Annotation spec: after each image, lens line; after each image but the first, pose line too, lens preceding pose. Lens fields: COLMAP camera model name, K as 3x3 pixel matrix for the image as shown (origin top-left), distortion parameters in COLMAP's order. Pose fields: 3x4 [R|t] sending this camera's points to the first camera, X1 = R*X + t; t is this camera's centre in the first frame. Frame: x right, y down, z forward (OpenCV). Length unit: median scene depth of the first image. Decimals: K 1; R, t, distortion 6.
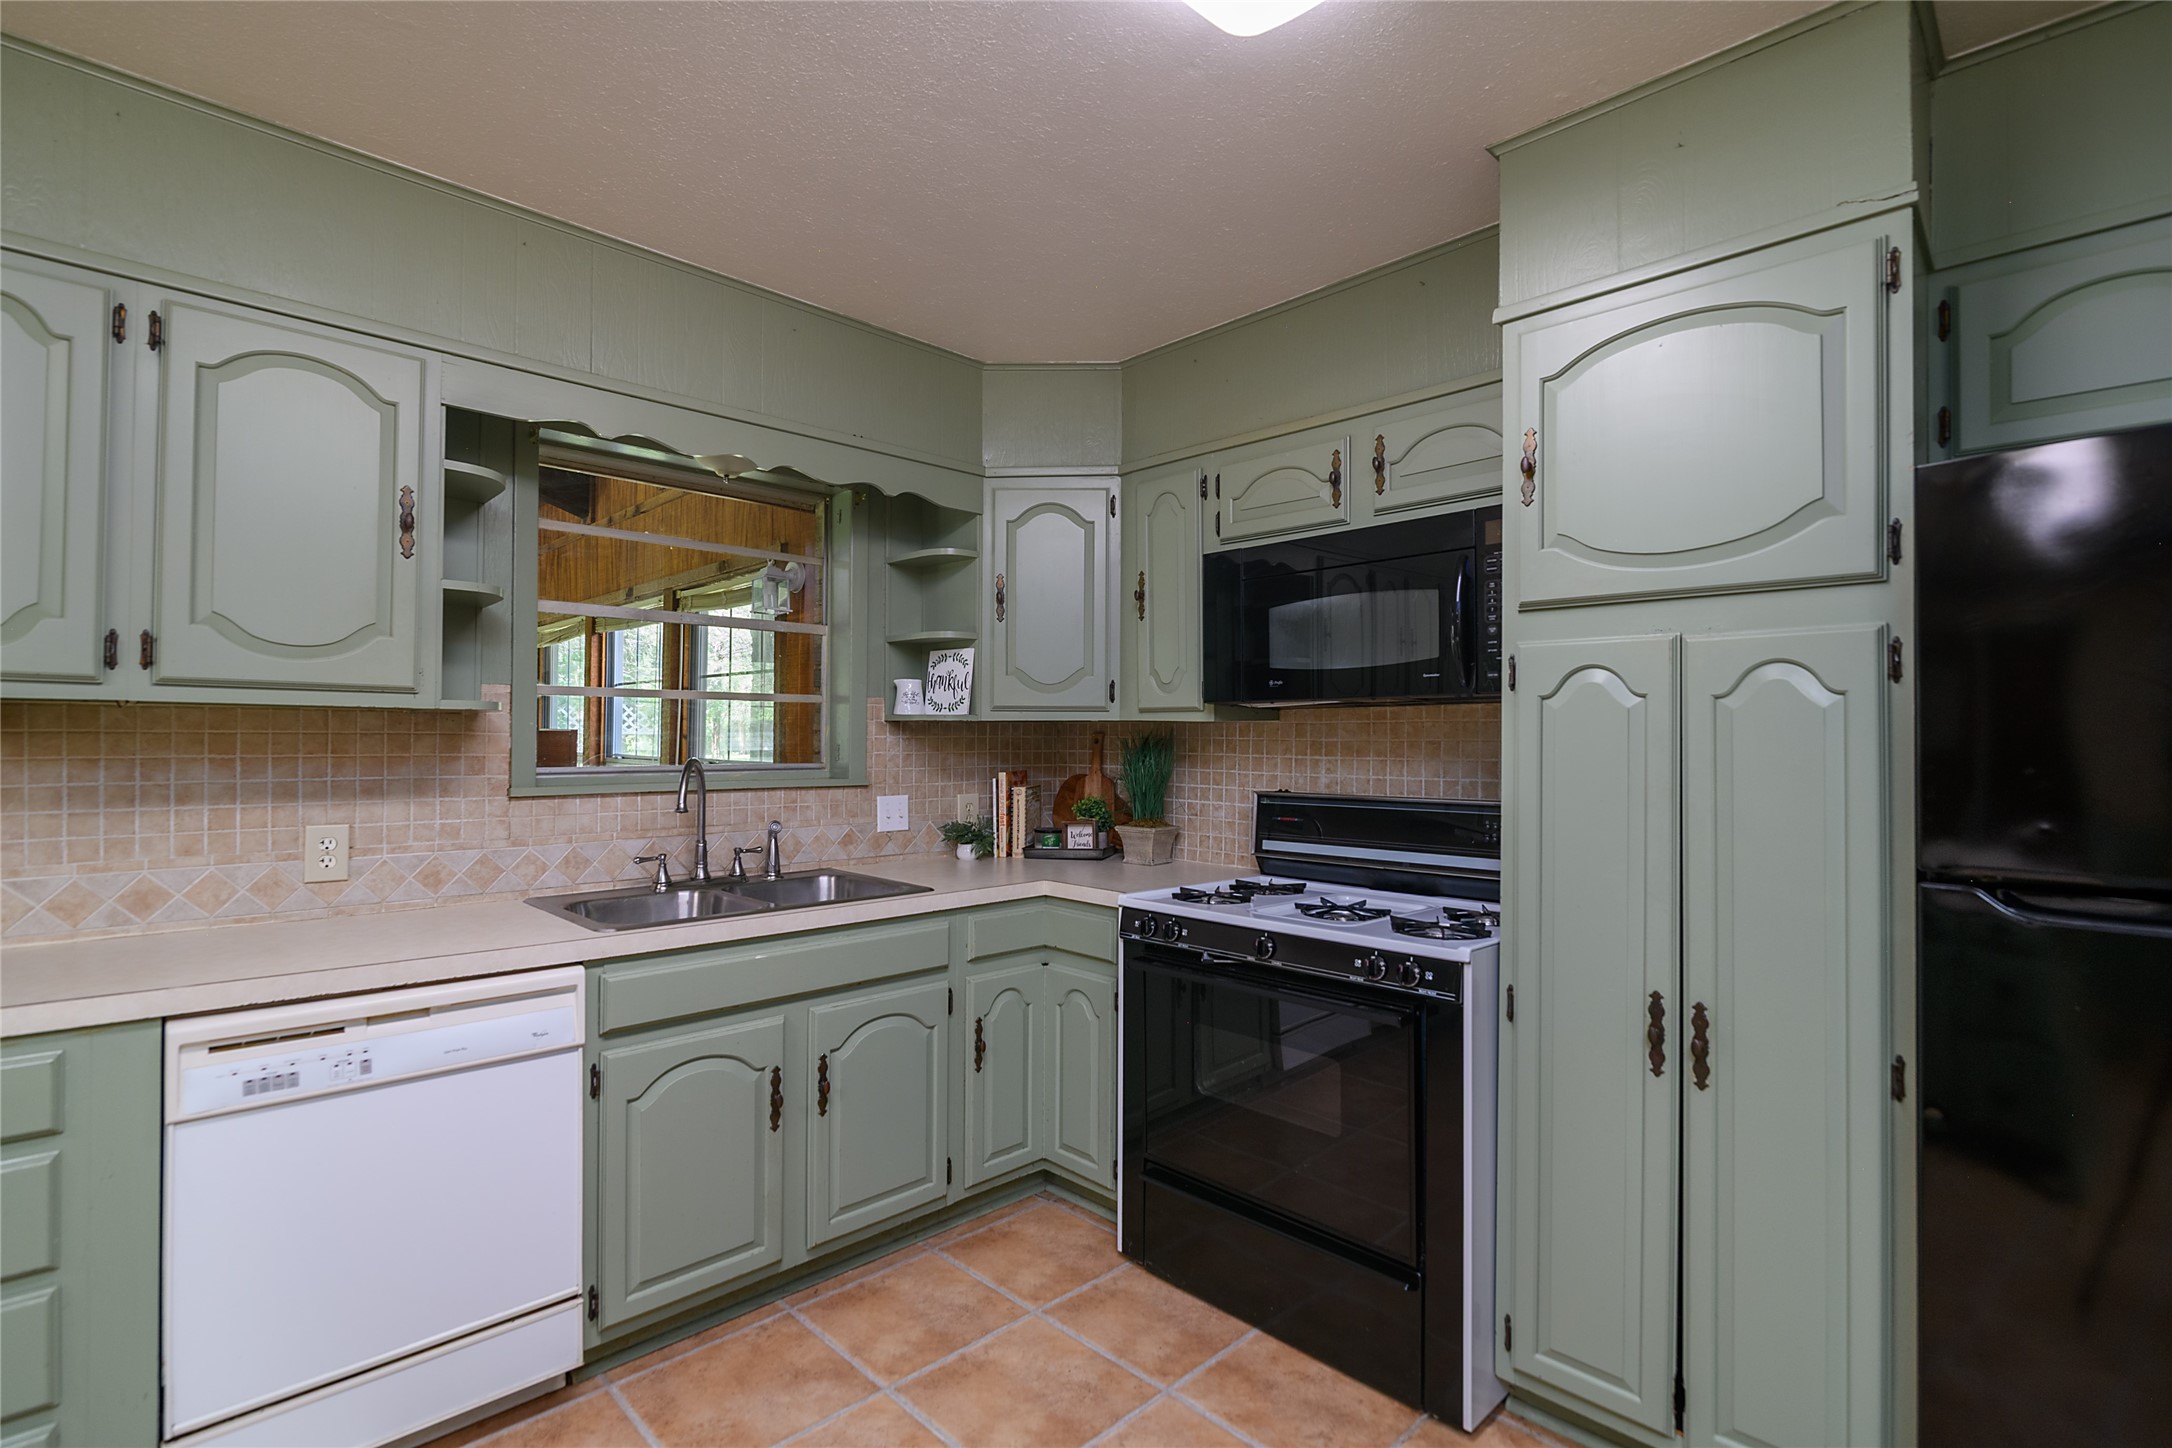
lens RADIAL K [[1000.3, 0, 1084.8], [0, 1000.3, 730.0], [0, 0, 1]] dist [-0.010981, 0.000346]
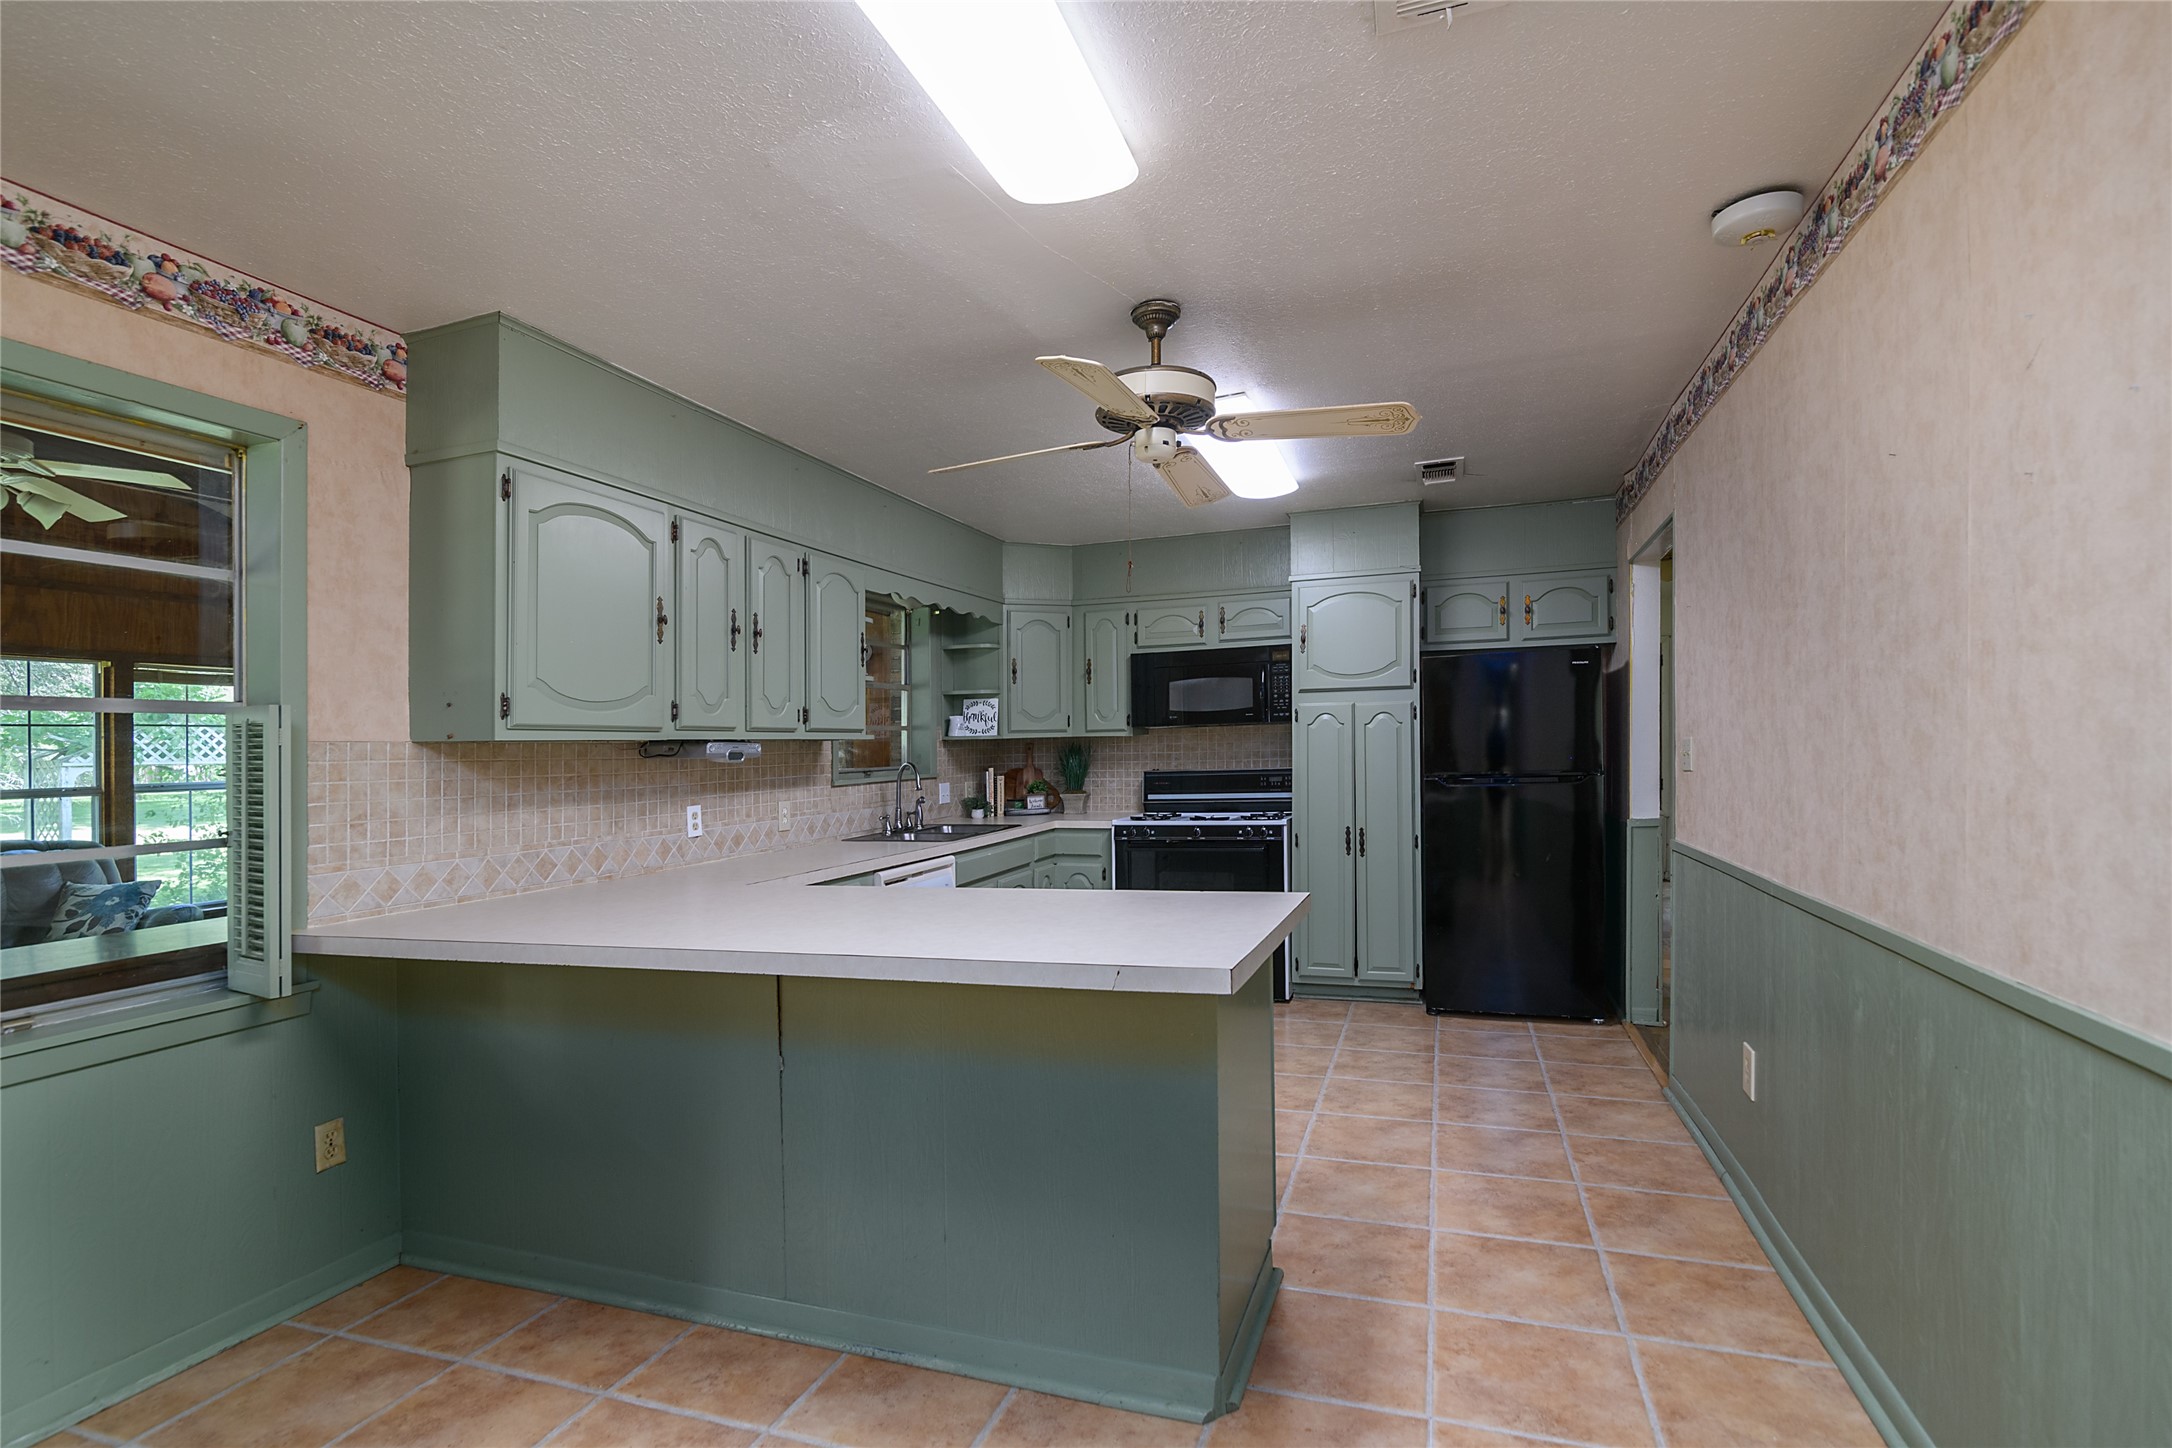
lens RADIAL K [[1000.3, 0, 1111.2], [0, 1000.3, 798.4], [0, 0, 1]] dist [-0.010981, 0.000346]
pose [[0.888559, -0.052110, 0.455793, -1.160019], [0.025091, 0.997561, 0.065136, -0.021468], [-0.458076, -0.046441, 0.887699, -1.076654]]
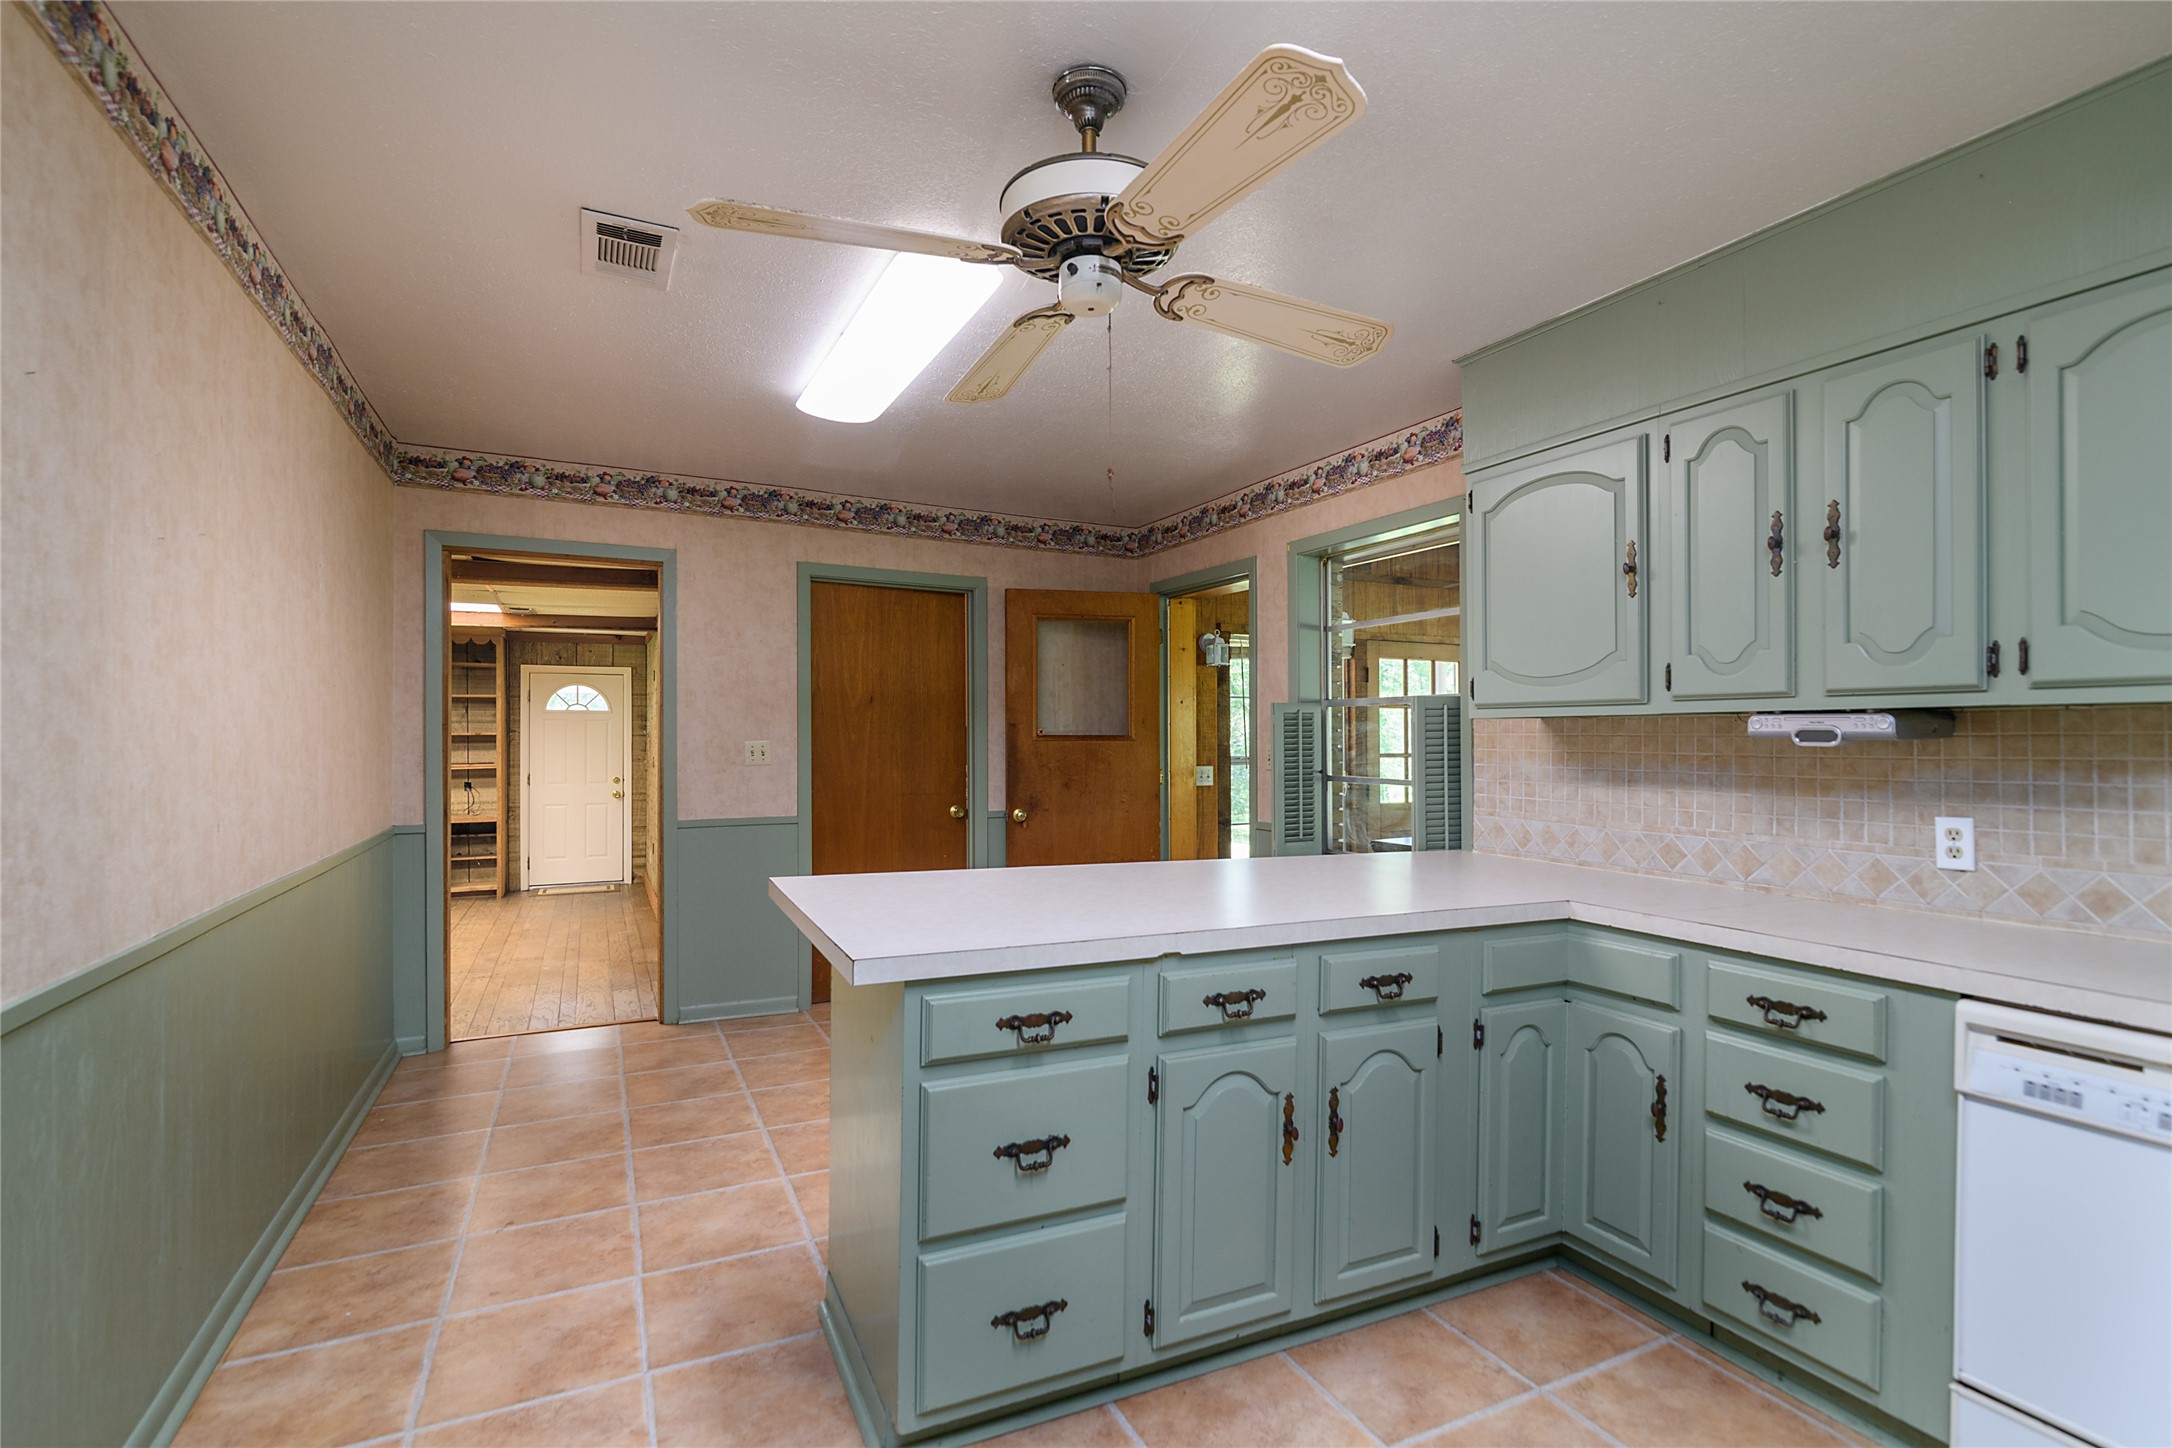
lens RADIAL K [[1000.3, 0, 1087.0], [0, 1000.3, 733.5], [0, 0, 1]] dist [-0.010981, 0.000346]
pose [[-0.311241, -0.012105, -0.950254, 0.317496], [0.006762, 0.999865, -0.014952, 0.009169], [0.950307, -0.011080, -0.311118, 0.324205]]
